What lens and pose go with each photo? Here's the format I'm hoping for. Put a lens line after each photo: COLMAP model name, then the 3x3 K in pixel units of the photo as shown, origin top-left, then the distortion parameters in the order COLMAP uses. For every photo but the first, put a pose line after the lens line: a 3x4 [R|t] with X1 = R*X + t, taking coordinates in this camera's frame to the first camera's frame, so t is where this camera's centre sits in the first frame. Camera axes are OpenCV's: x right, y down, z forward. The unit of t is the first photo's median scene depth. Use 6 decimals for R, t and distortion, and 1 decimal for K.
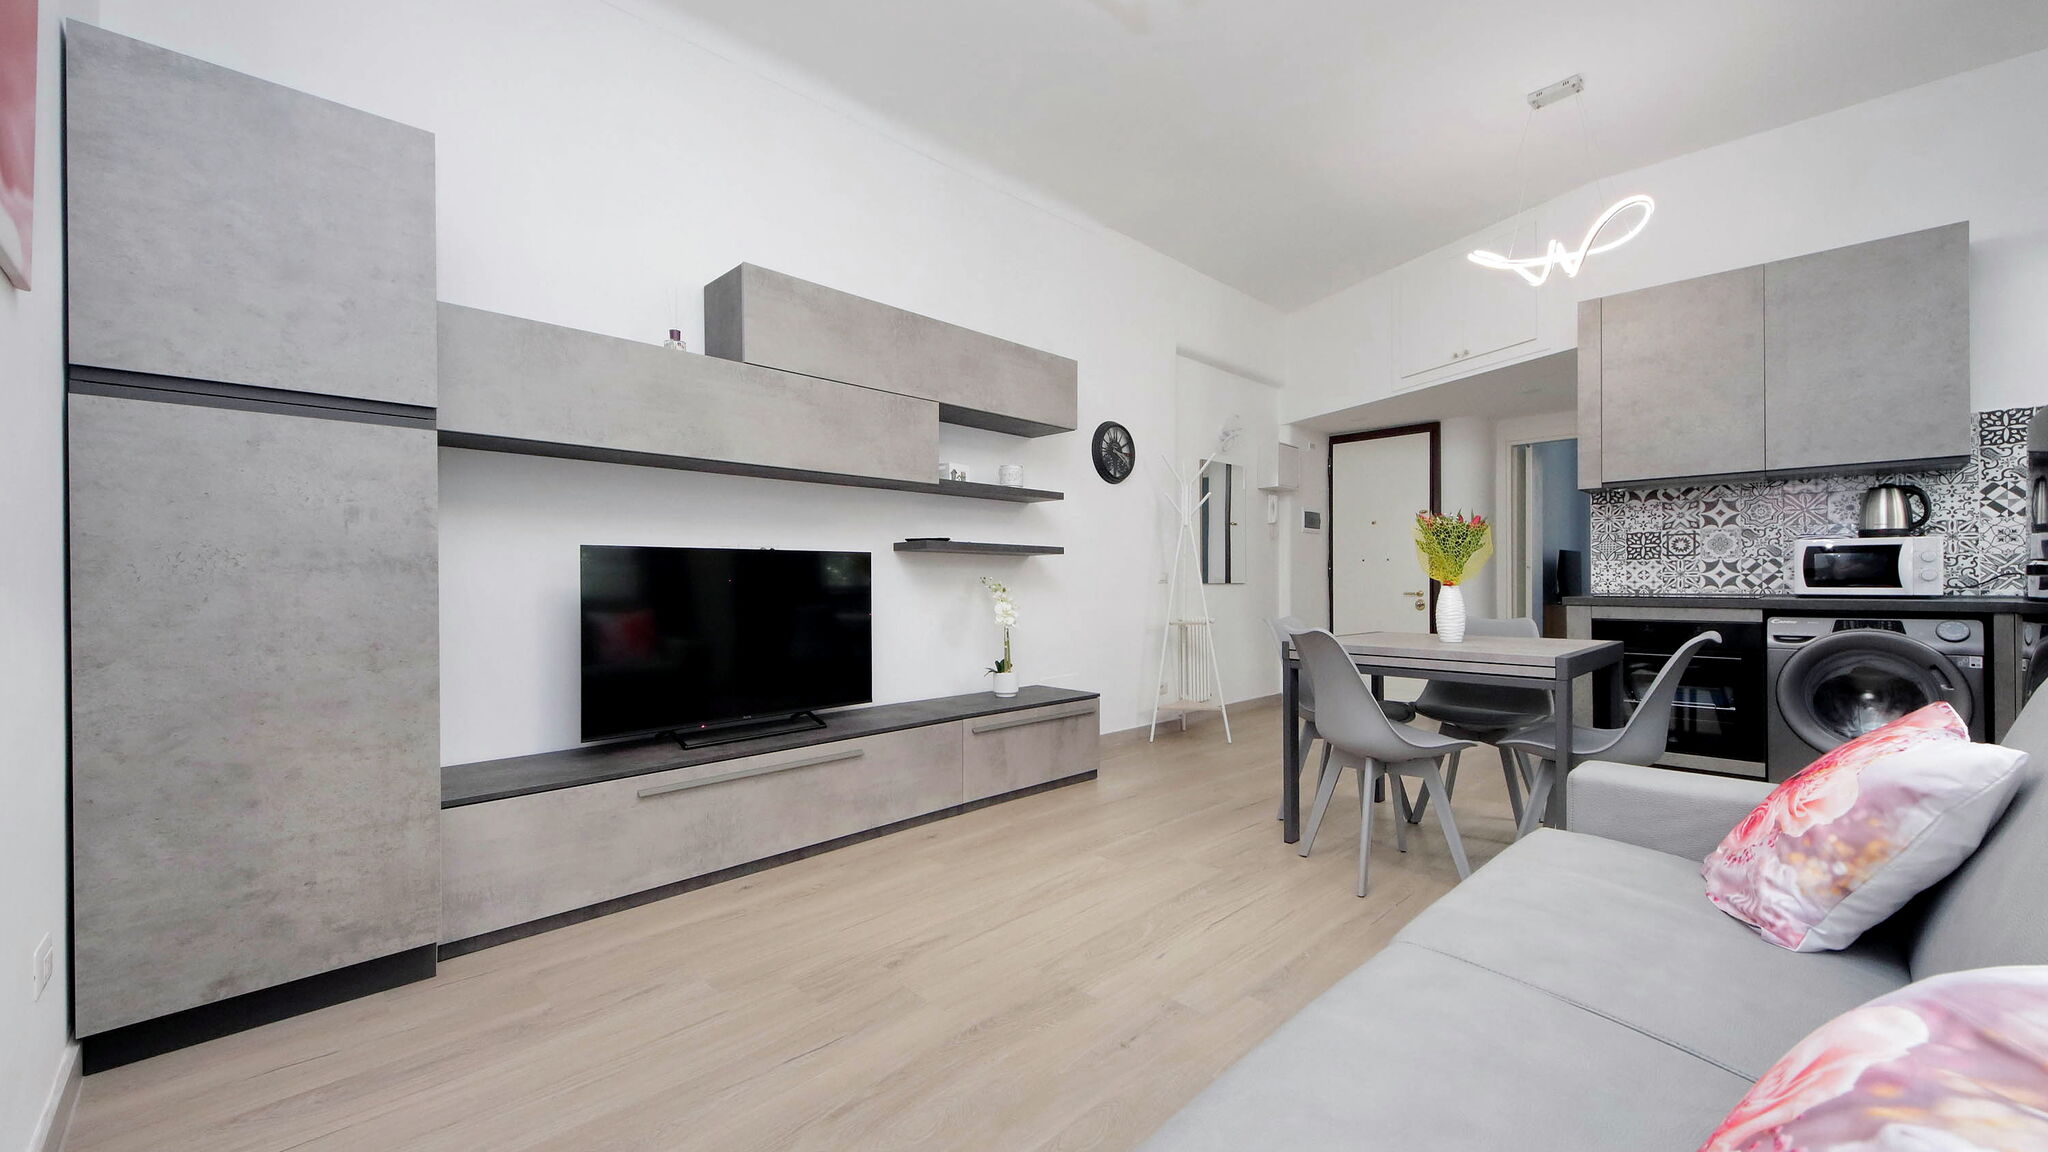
lens RADIAL K [[787.9, 0, 1010.7], [0, 787.9, 582.3], [0, 0, 1]] dist [0.015435, -0.006029]
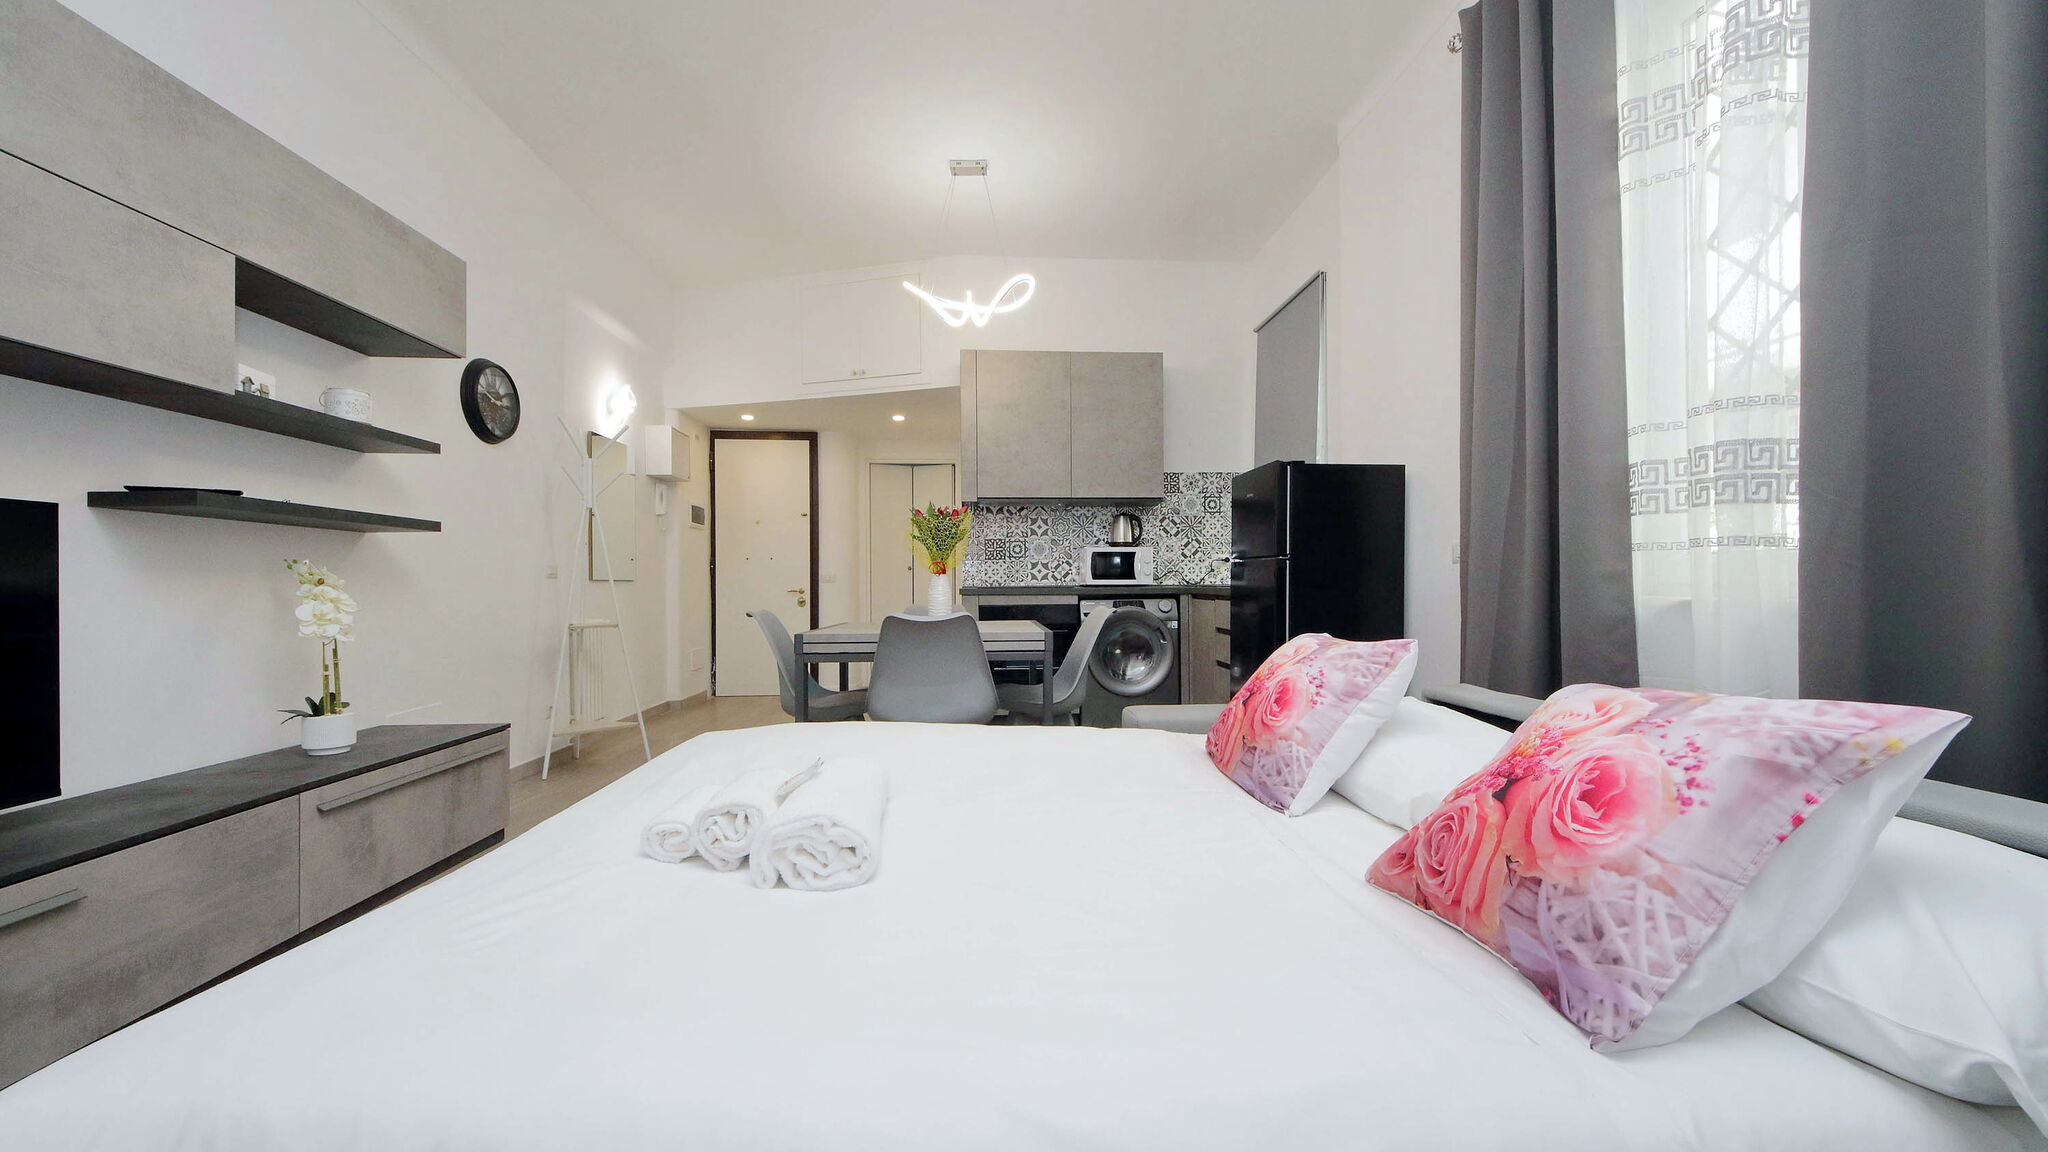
lens RADIAL K [[777.1, 0, 1030.9], [0, 777.1, 581.1], [0, 0, 1]] dist [0.021782, -0.008661]
pose [[0.637372, 0.003533, 0.770548, -0.149549], [0.003791, 0.999963, -0.007721, 0.016975], [-0.770547, 0.007842, 0.637335, 0.164248]]
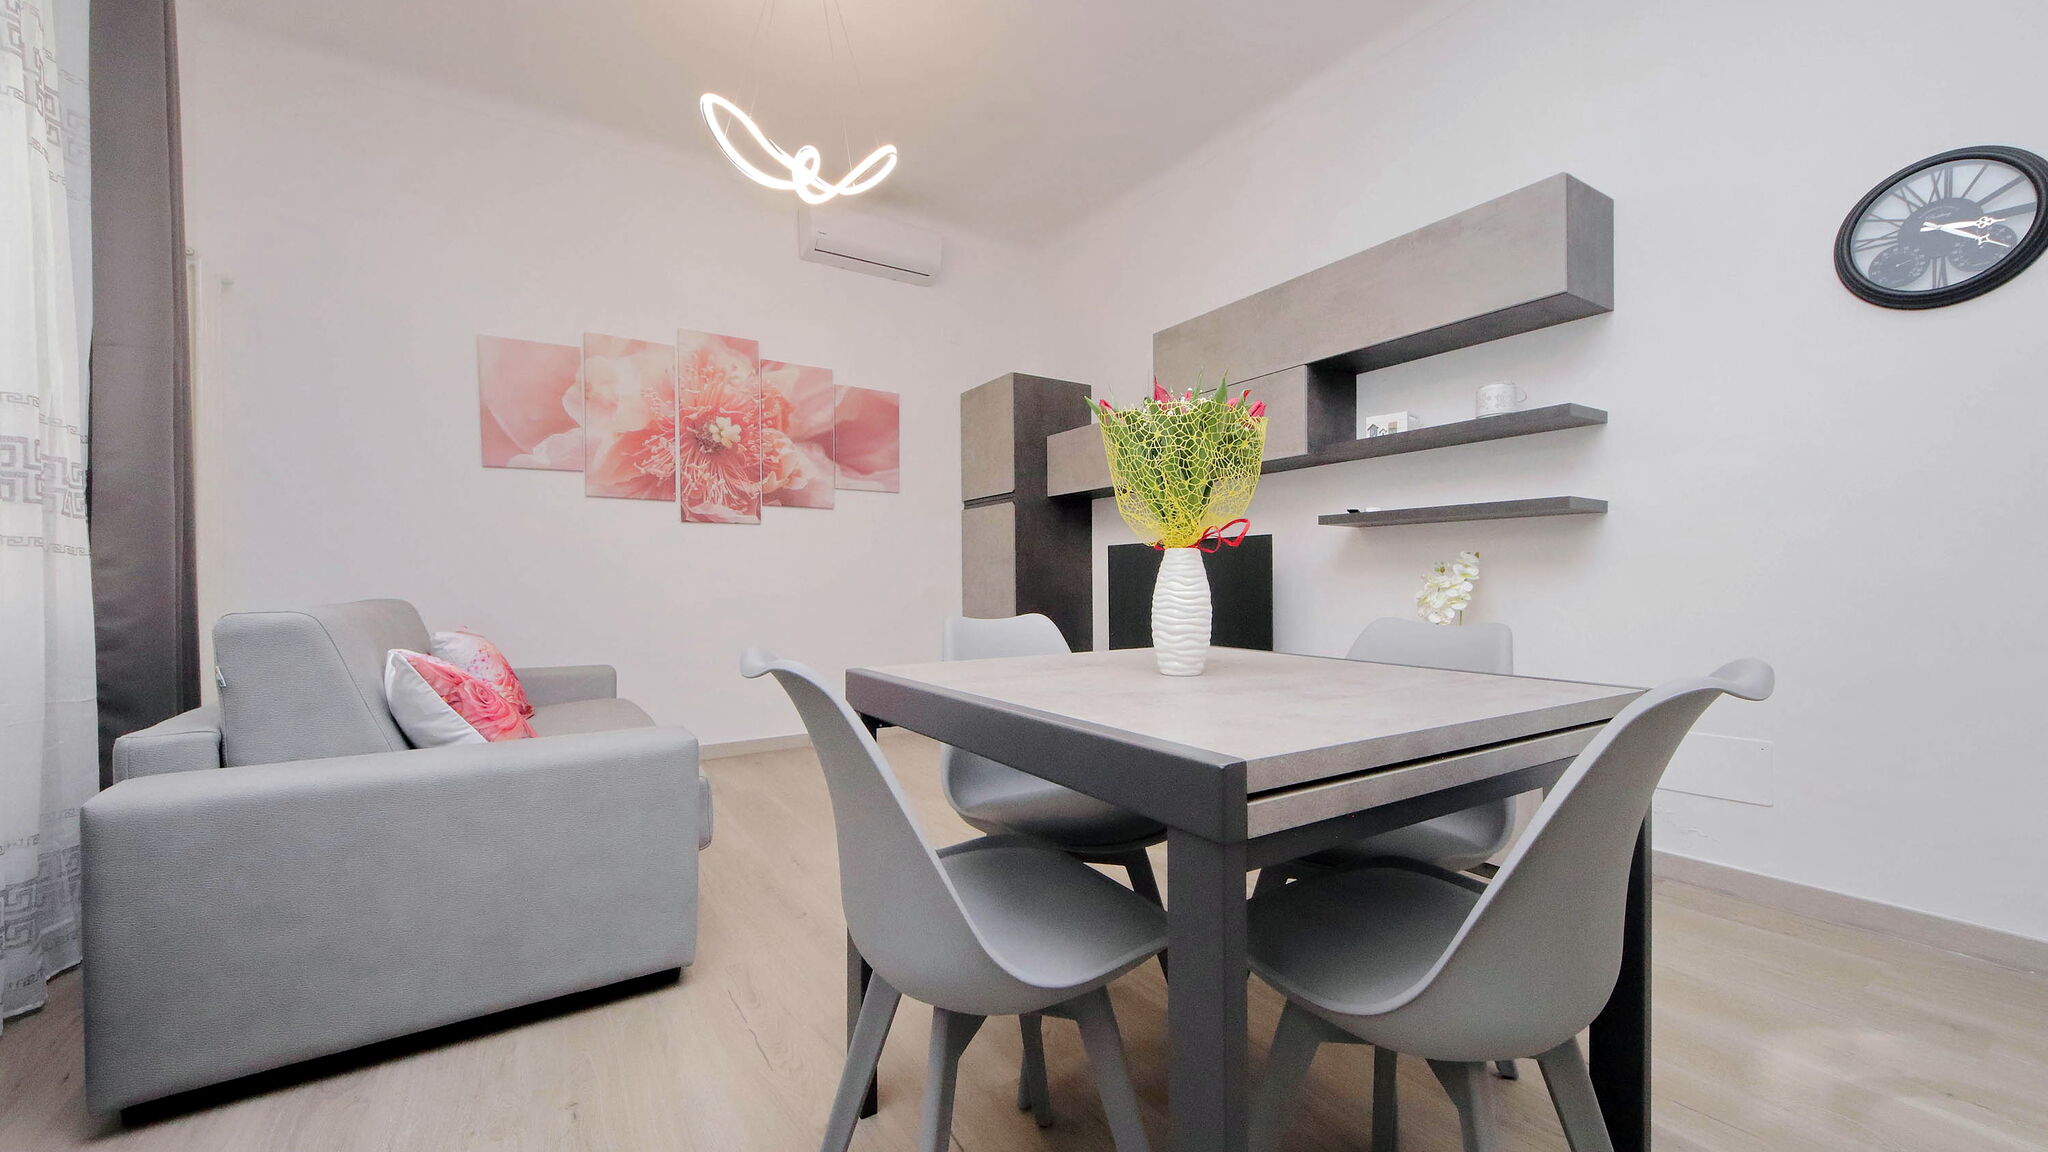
lens RADIAL K [[777.1, 0, 1041.1], [0, 777.1, 583.4], [0, 0, 1]] dist [0.021782, -0.008661]
pose [[-0.172950, 0.007129, -0.984905, 0.772030], [0.004038, 0.999971, 0.006529, 0.015029], [0.984922, -0.002848, -0.172974, 0.781654]]
